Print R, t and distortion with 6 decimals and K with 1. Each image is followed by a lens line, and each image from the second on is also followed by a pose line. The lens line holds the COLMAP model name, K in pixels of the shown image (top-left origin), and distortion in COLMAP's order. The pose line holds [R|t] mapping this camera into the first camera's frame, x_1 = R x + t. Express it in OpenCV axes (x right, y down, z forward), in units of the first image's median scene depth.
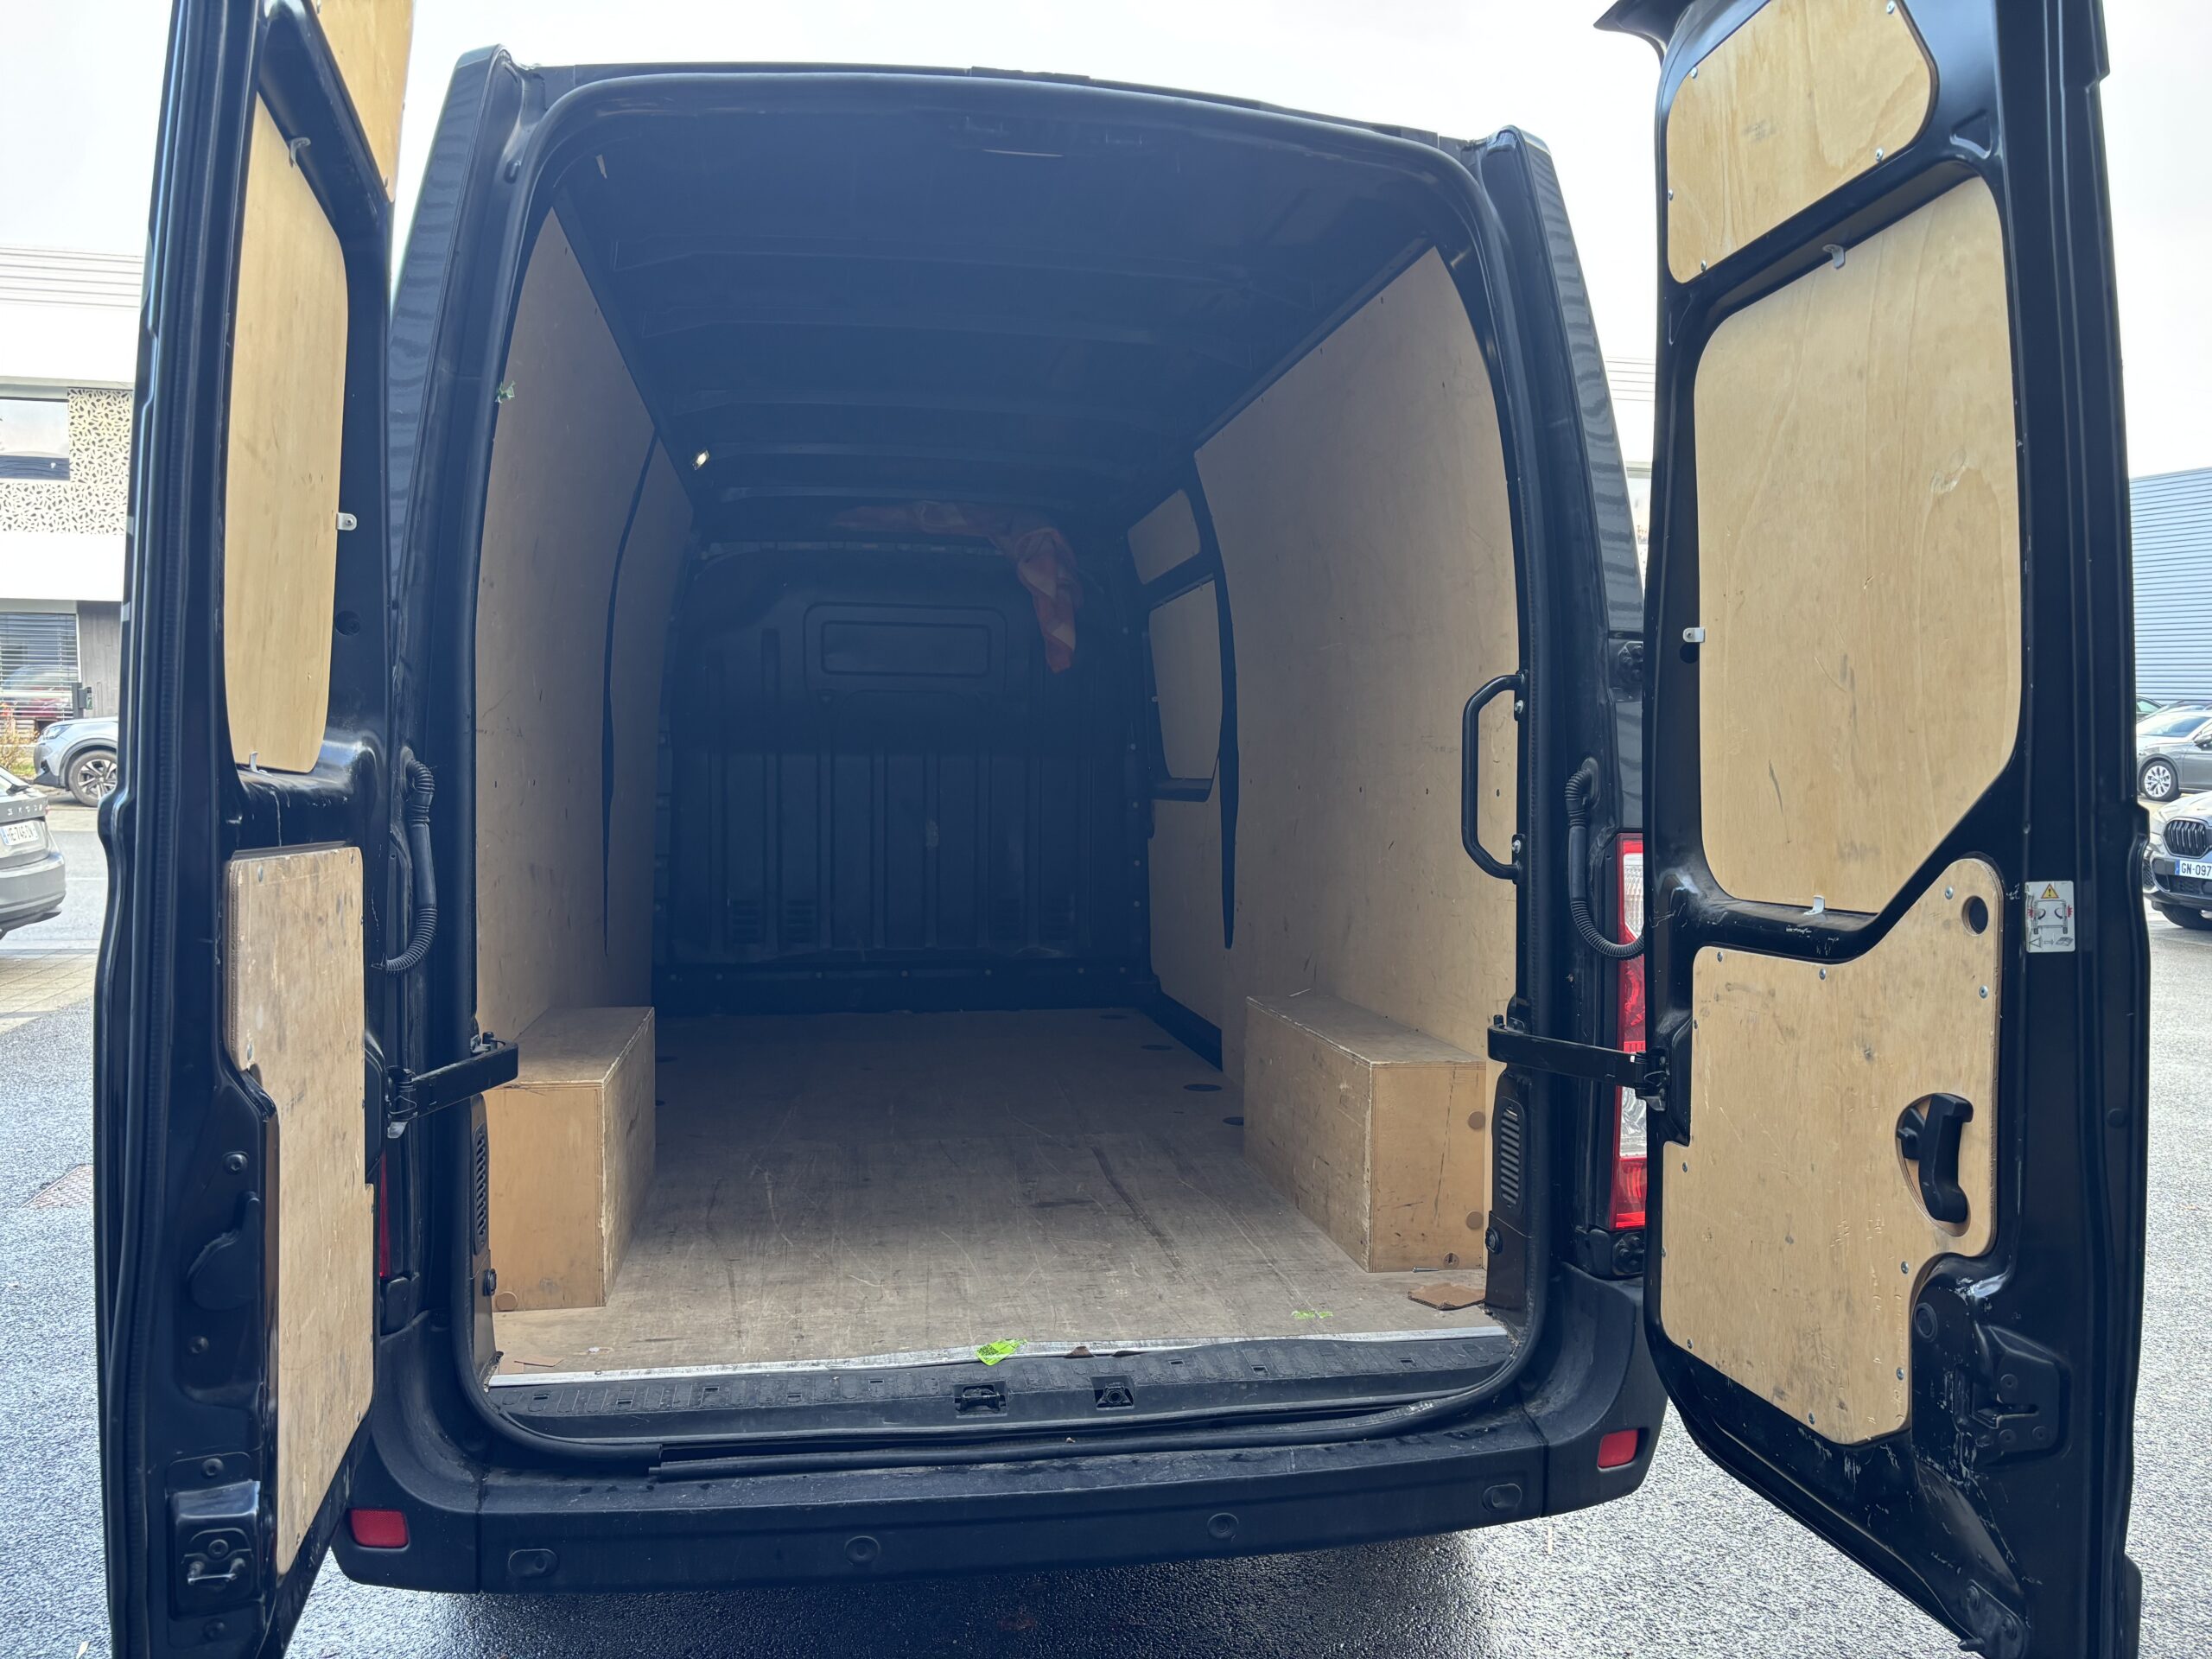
lens RADIAL K [[1657.9, 0, 1105.5], [0, 1657.9, 851.5], [0, 0, 1]] dist [0.004484, -0.009525]
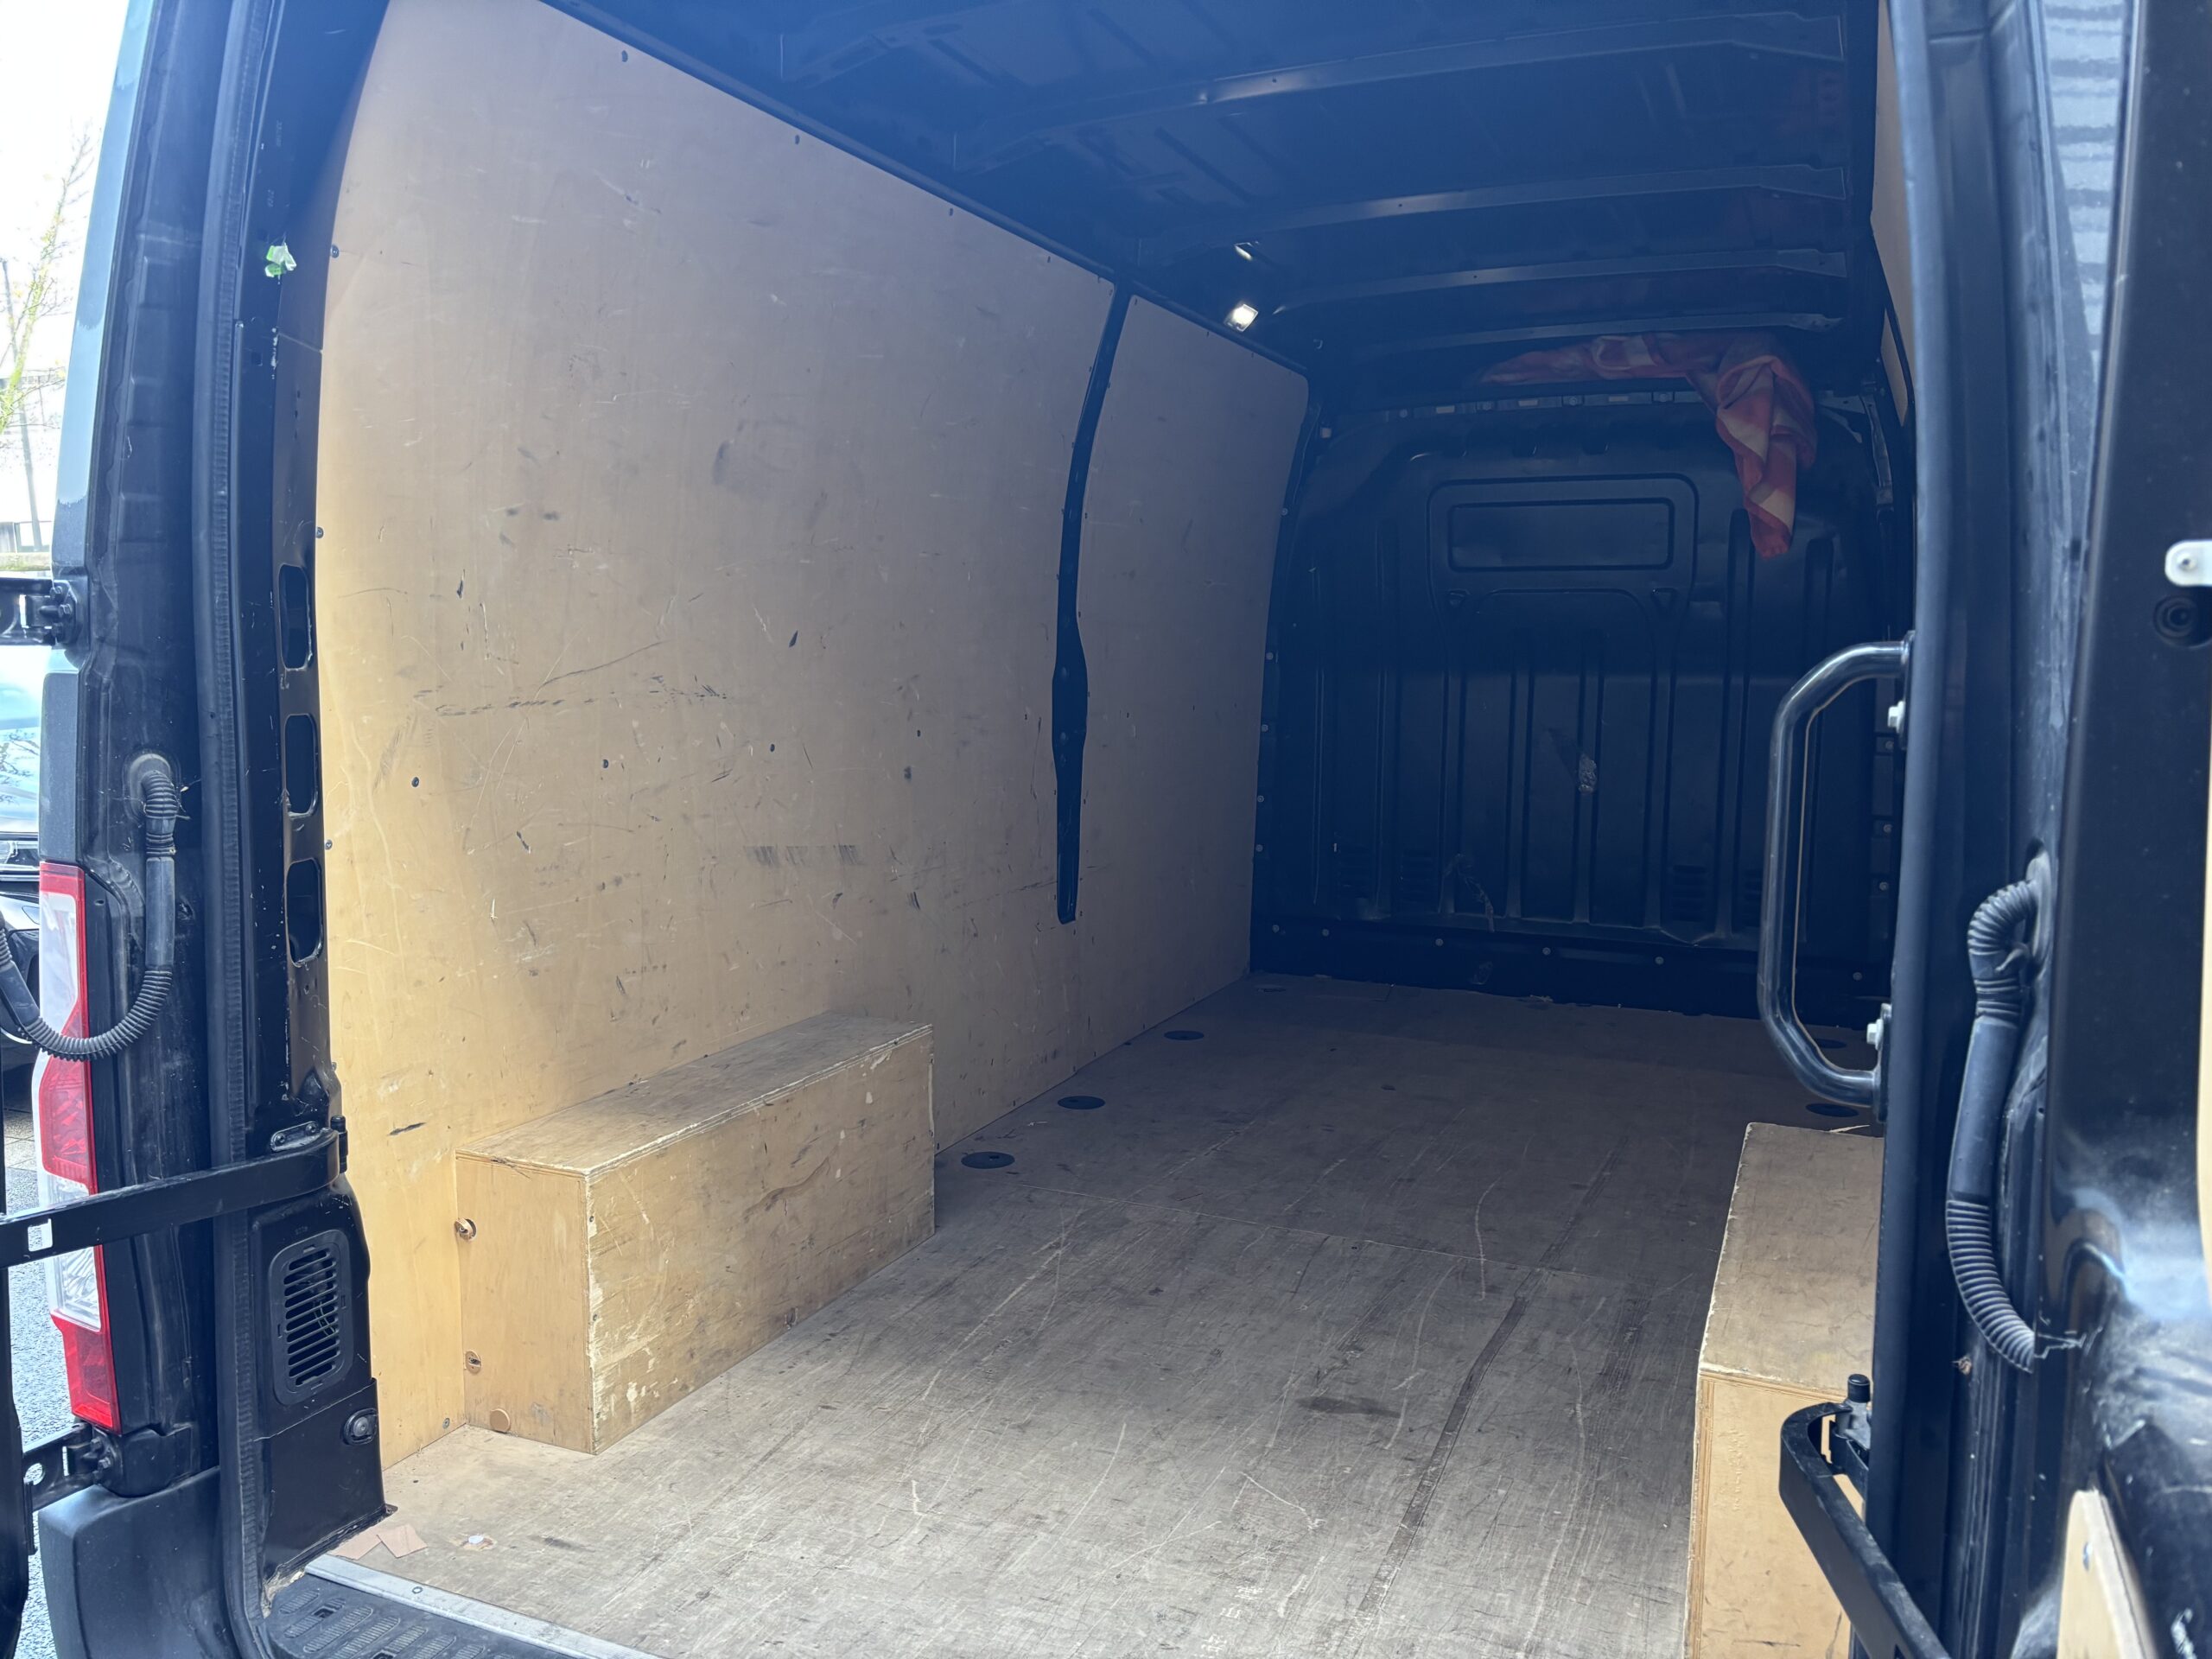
lens RADIAL K [[1661.4, 0, 1108.7], [0, 1661.4, 835.7], [0, 0, 1]] dist [0.028462, 0.000235]
pose [[0.828743, 0.066571, -0.555656, 0.280362], [-0.027243, 0.996522, 0.078757, -0.074123], [0.558966, -0.050132, 0.827674, 0.450561]]
